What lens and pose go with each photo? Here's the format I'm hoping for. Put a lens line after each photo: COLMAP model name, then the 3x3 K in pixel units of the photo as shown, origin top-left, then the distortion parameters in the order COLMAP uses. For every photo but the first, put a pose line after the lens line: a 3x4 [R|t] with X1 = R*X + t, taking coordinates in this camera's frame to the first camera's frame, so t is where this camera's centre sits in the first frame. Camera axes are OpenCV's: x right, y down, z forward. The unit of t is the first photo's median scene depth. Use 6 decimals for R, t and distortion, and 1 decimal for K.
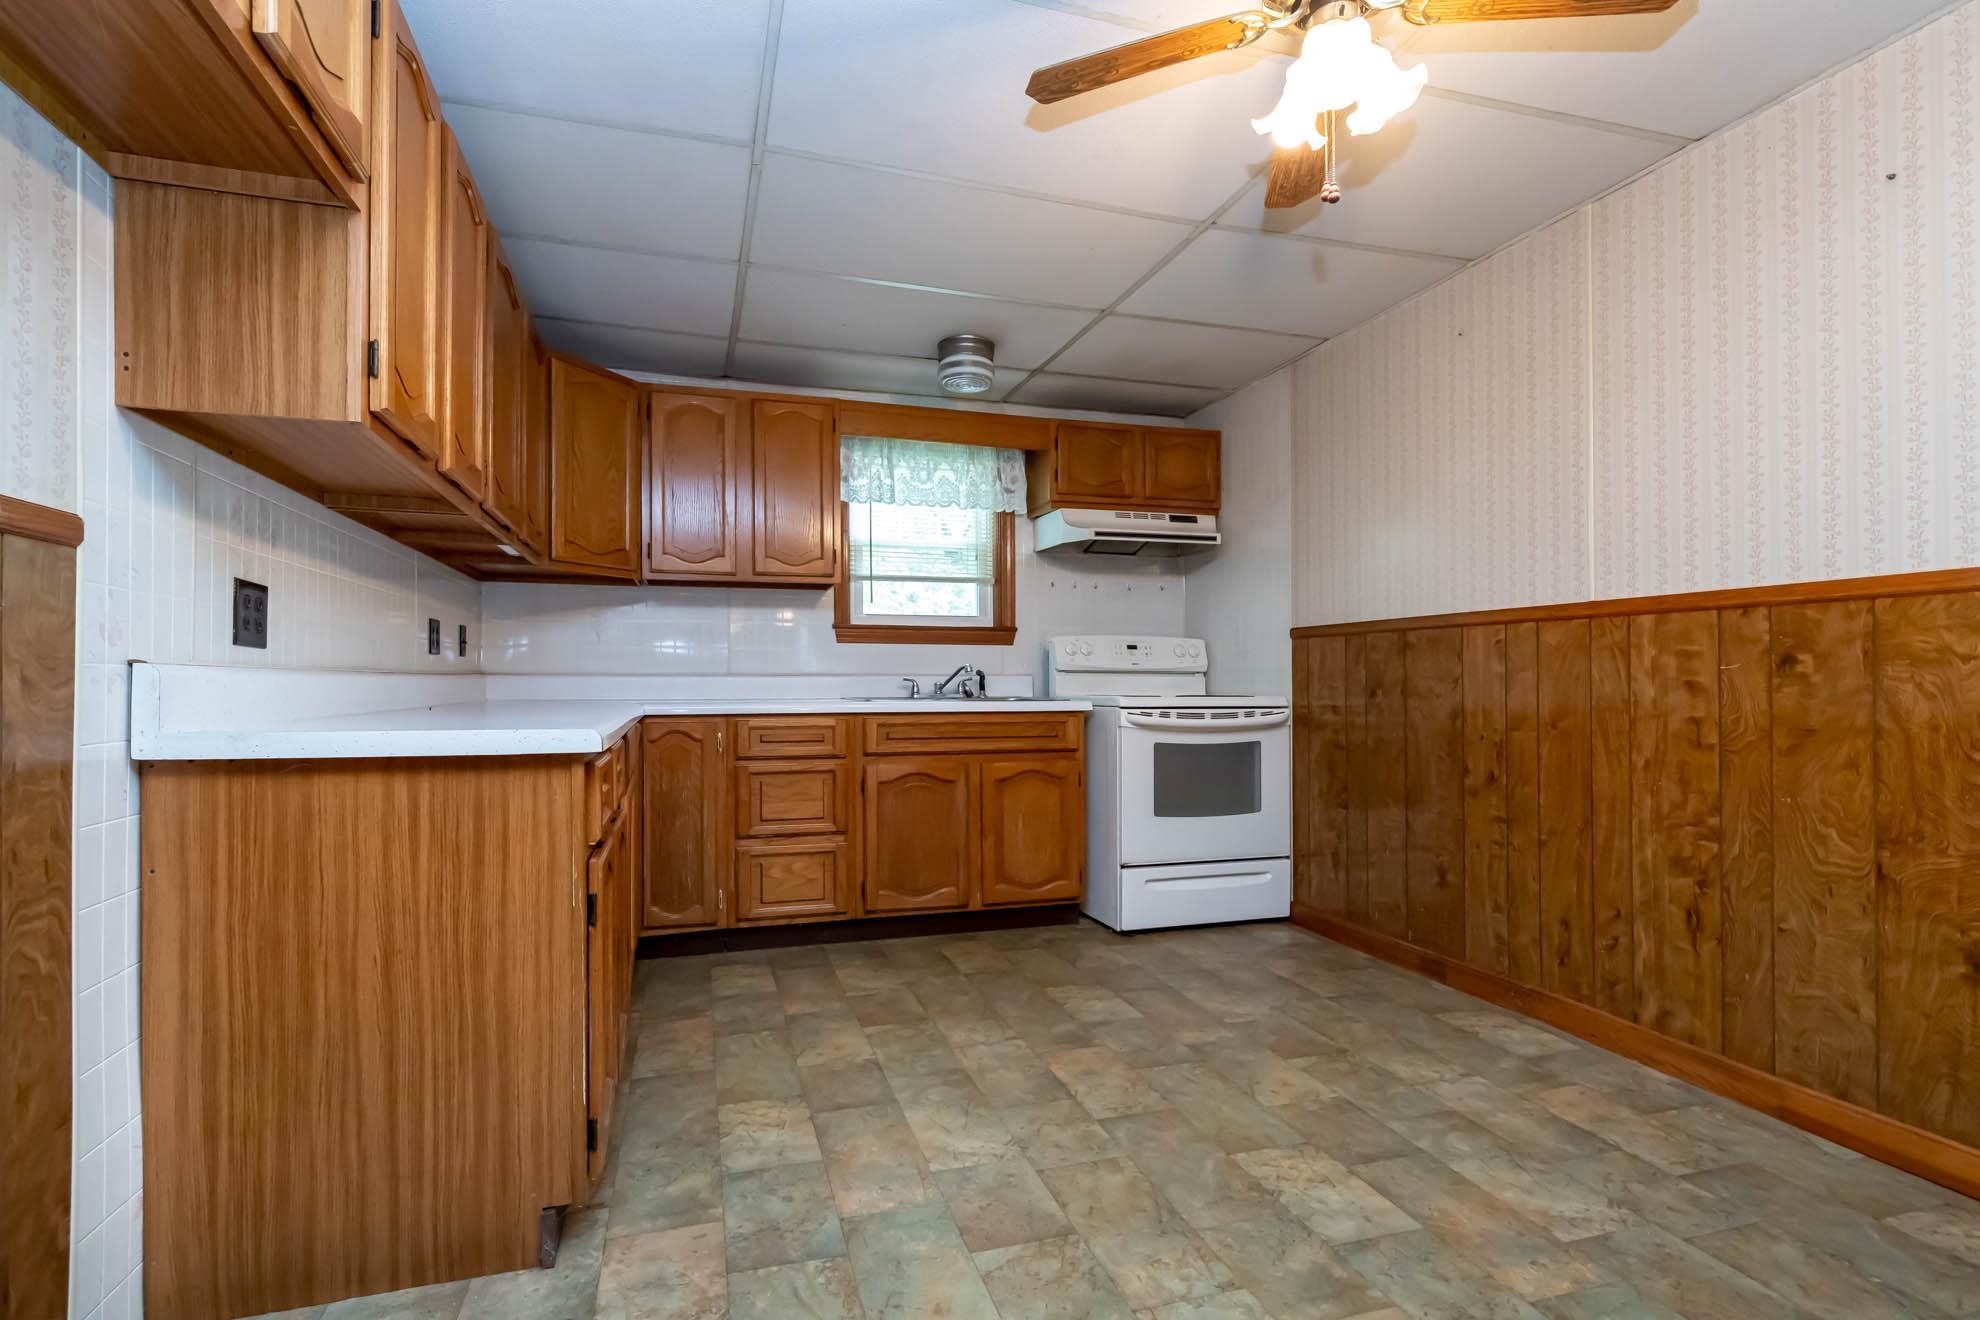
lens RADIAL K [[863.5, 0, 923.5], [0, 863.5, 684.2], [0, 0, 1]] dist [0.001534, -0.001186]
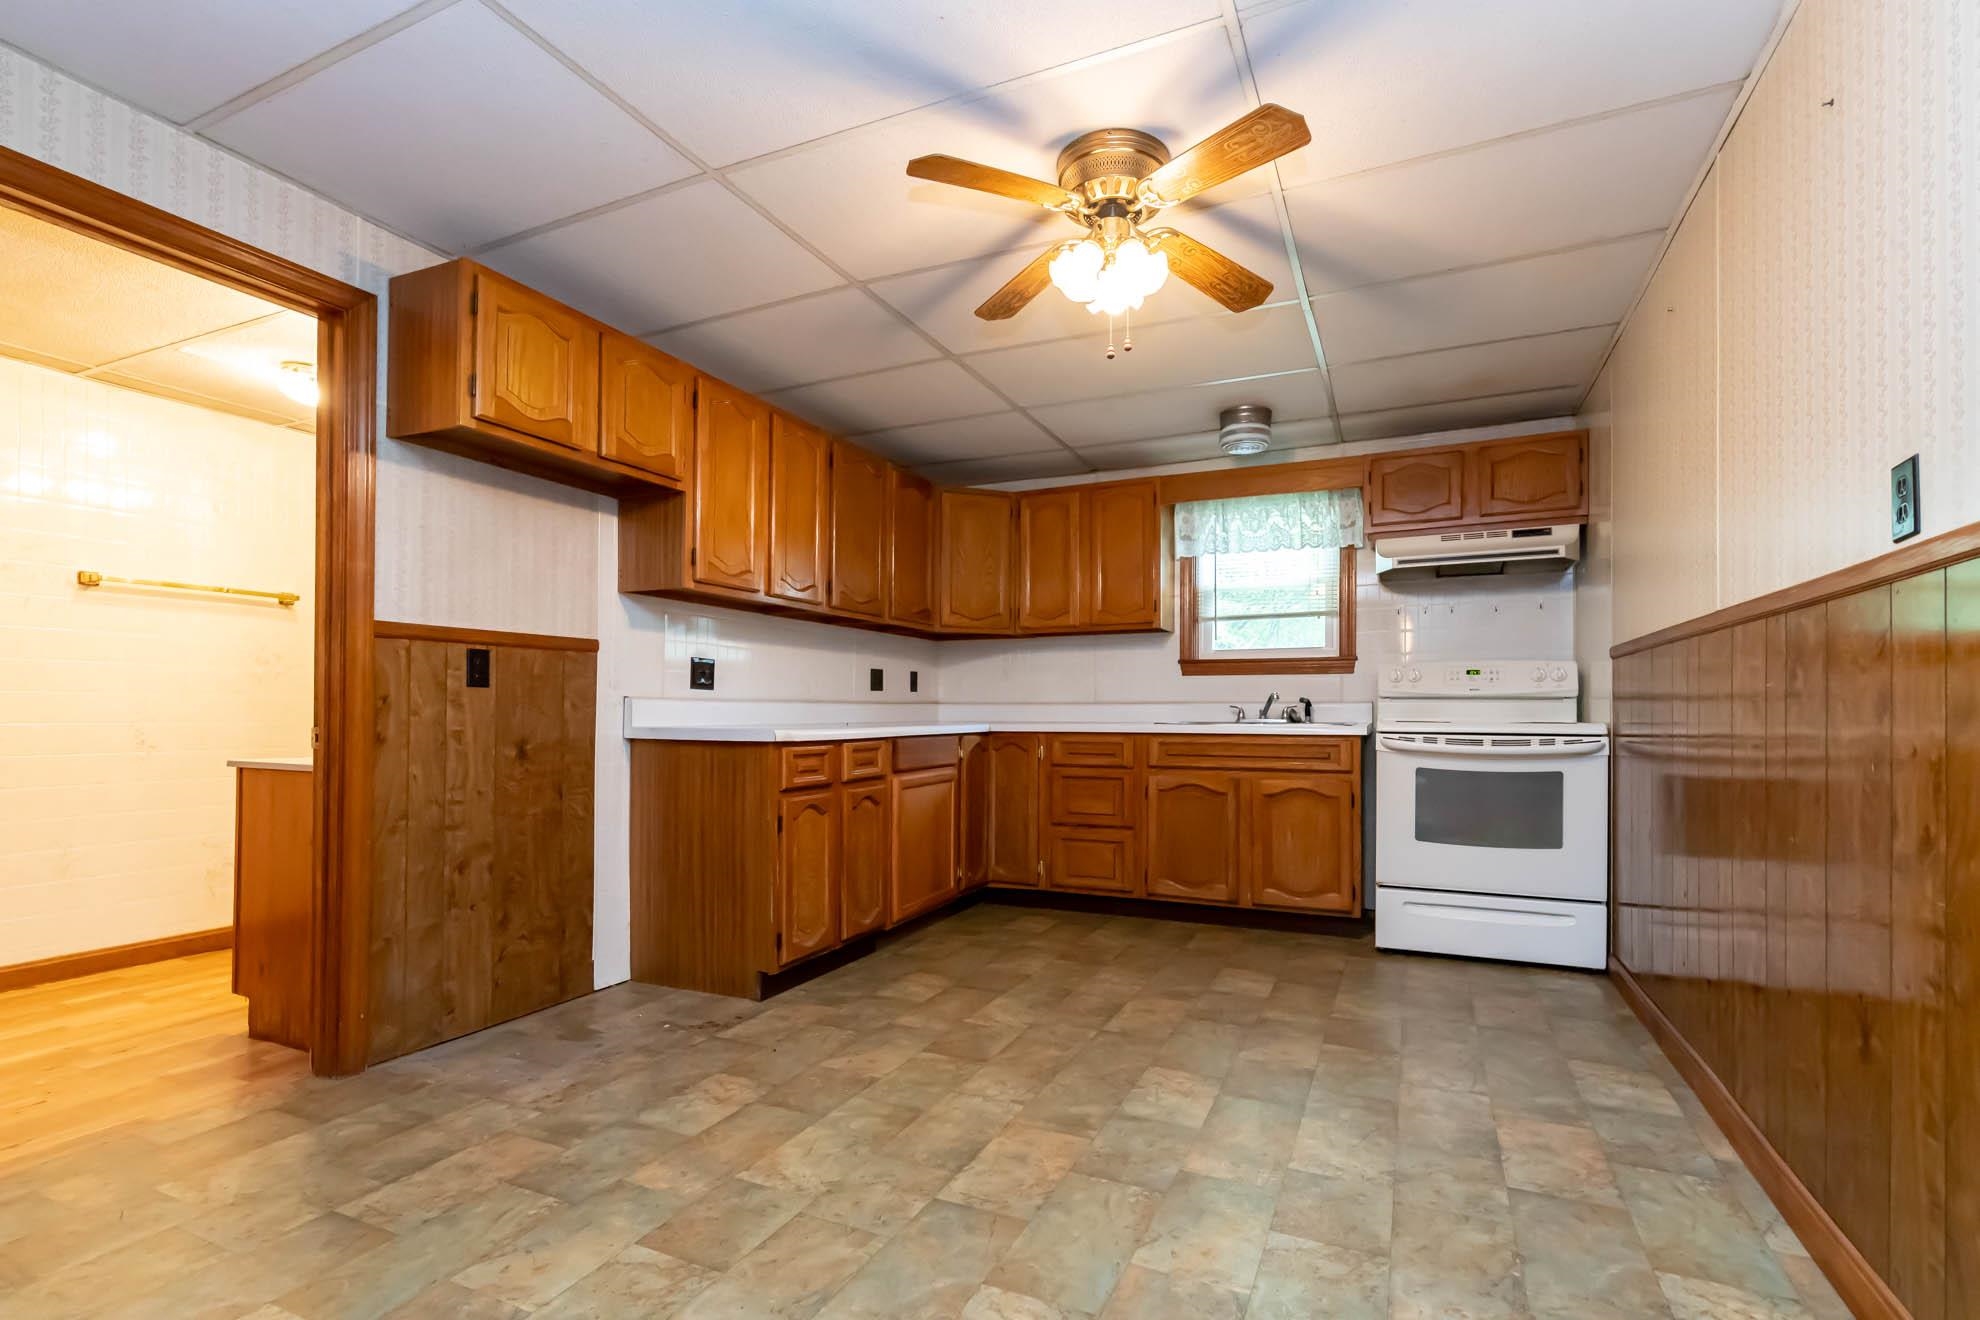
lens RADIAL K [[863.5, 0, 1029.9], [0, 863.5, 708.4], [0, 0, 1]] dist [0.001534, -0.001186]
pose [[0.790375, -0.002813, -0.612617, 0.555794], [-0.002528, 0.999966, -0.007853, 0.008329], [0.612619, 0.007756, 0.790341, -0.080629]]
